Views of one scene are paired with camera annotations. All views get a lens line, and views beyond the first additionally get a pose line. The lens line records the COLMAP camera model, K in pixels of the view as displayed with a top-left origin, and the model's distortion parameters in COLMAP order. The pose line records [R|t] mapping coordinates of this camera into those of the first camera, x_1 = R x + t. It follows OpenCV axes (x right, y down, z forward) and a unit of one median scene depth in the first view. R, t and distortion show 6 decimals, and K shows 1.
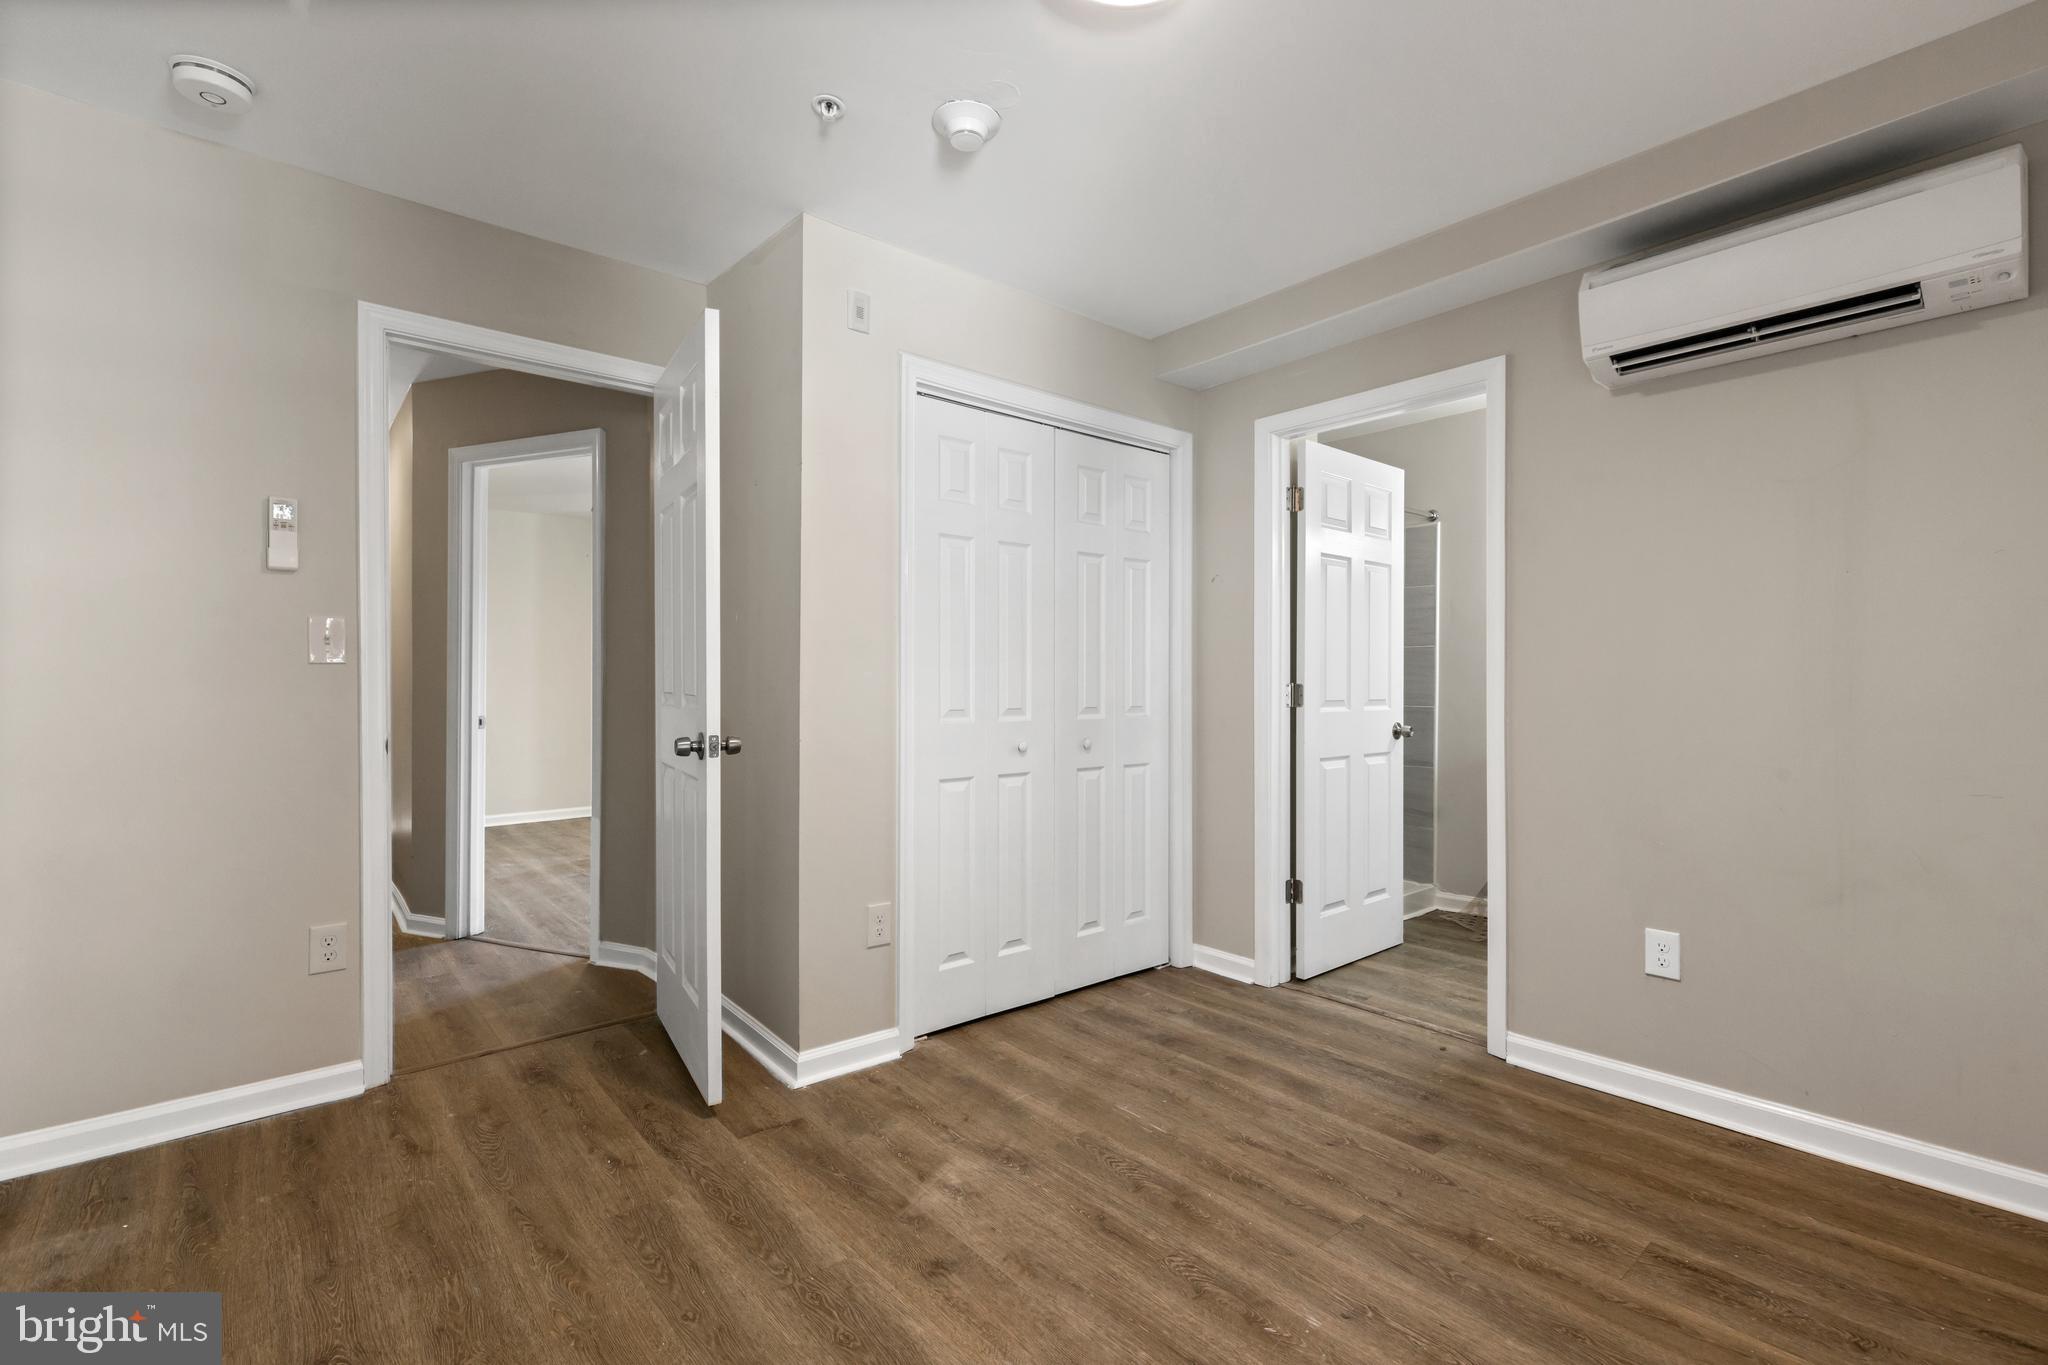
lens RADIAL K [[930.3, 0, 1030.6], [0, 930.3, 679.9], [0, 0, 1]] dist [0.003381, 0.001632]
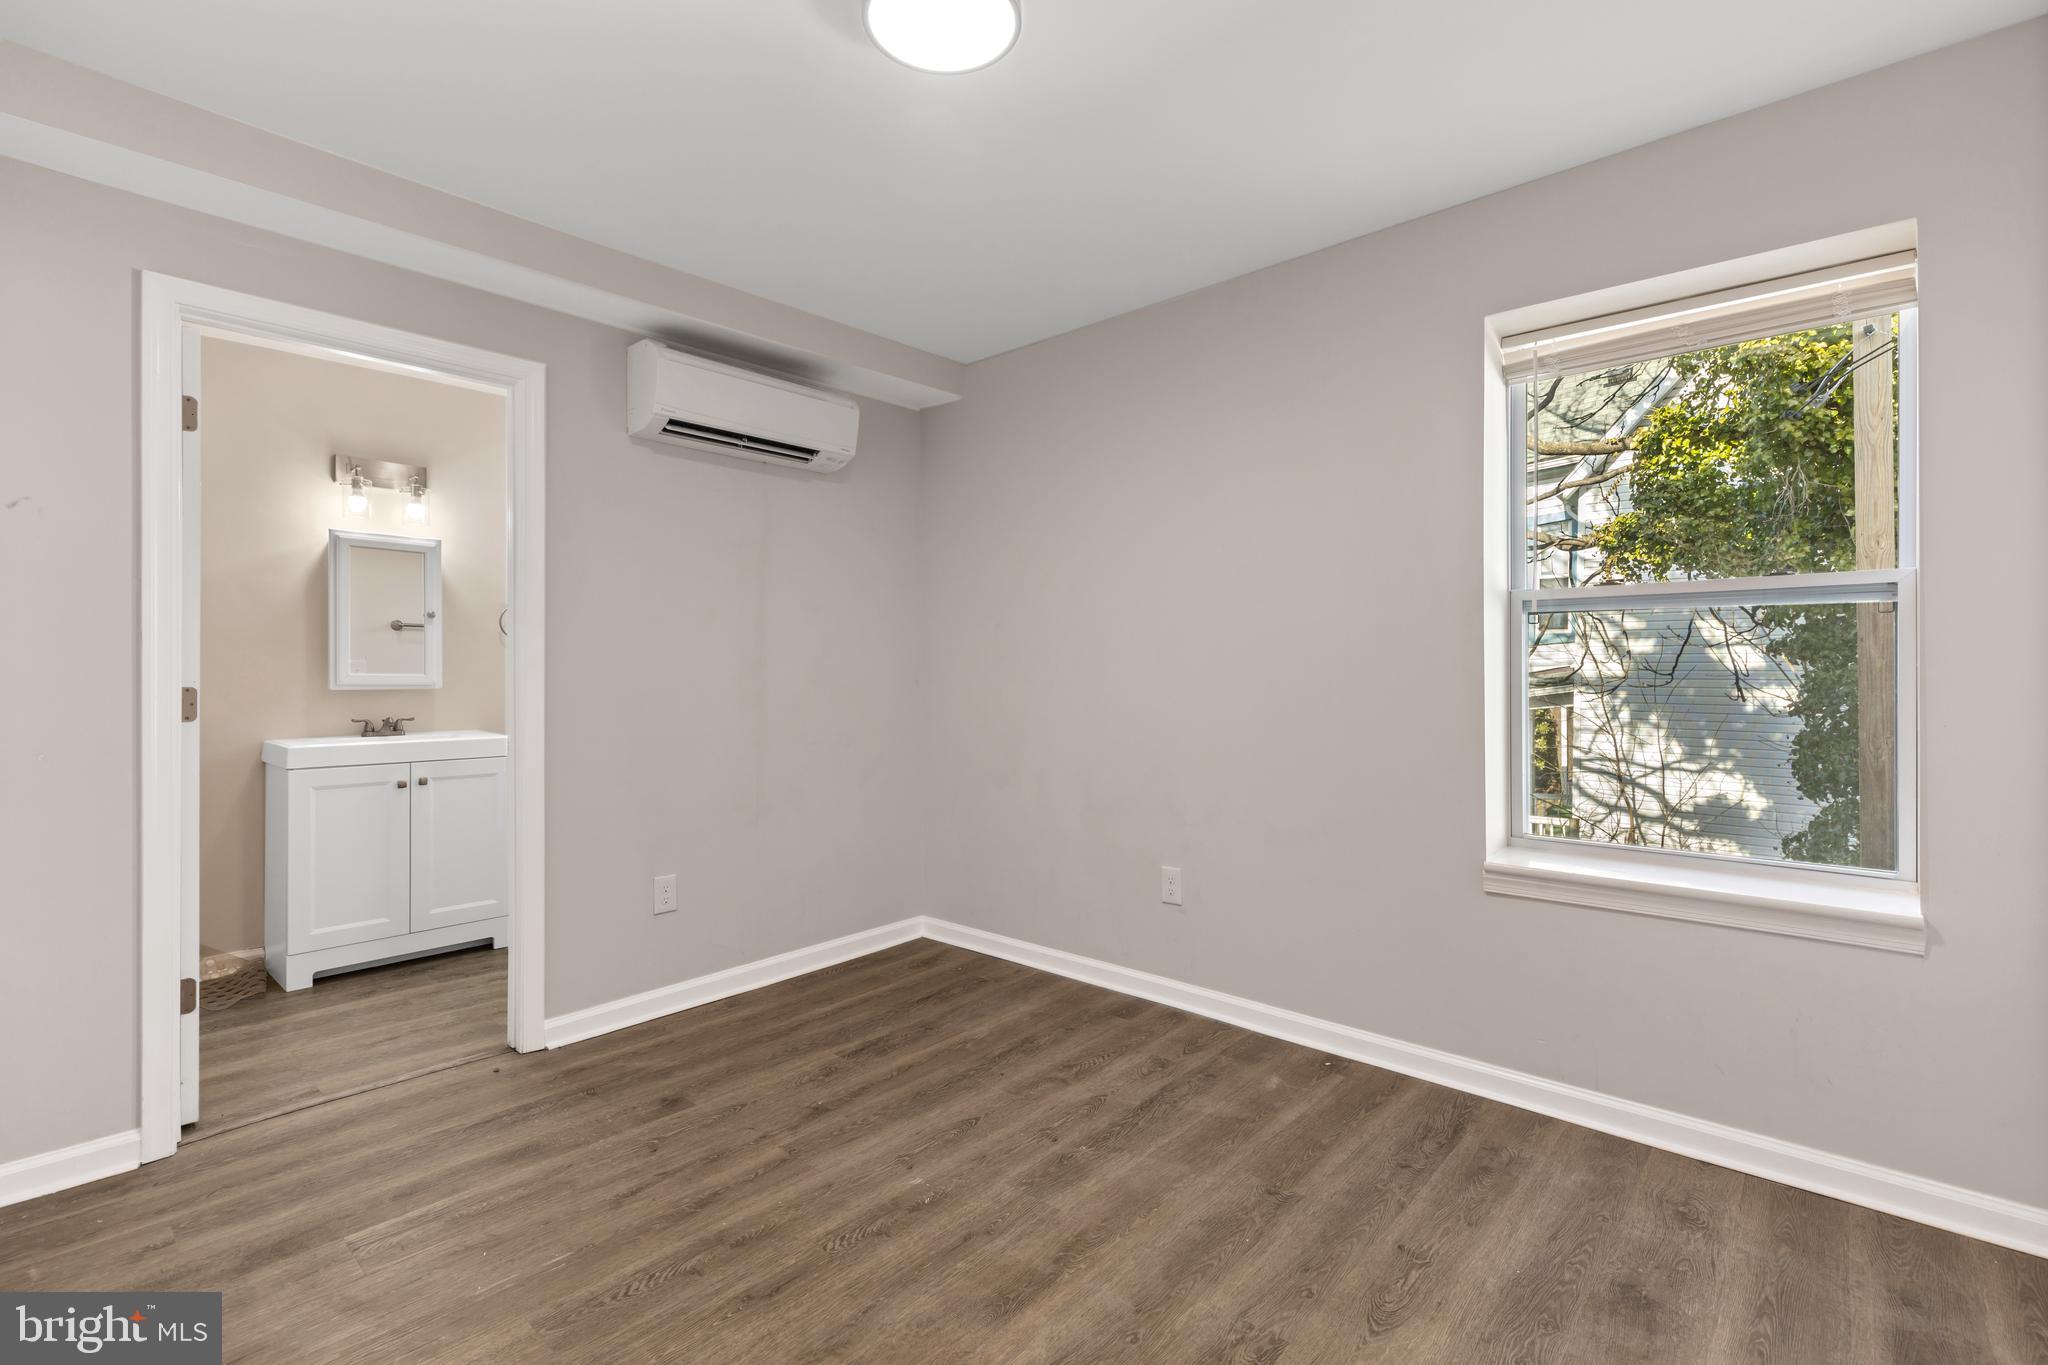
lens RADIAL K [[930.3, 0, 1030.8], [0, 930.3, 688.8], [0, 0, 1]] dist [0.003381, 0.001632]
pose [[-0.146829, -0.011997, 0.989089, -0.733332], [0.001978, 0.999921, 0.012422, -0.003926], [-0.989160, 0.003780, -0.146794, 0.771115]]
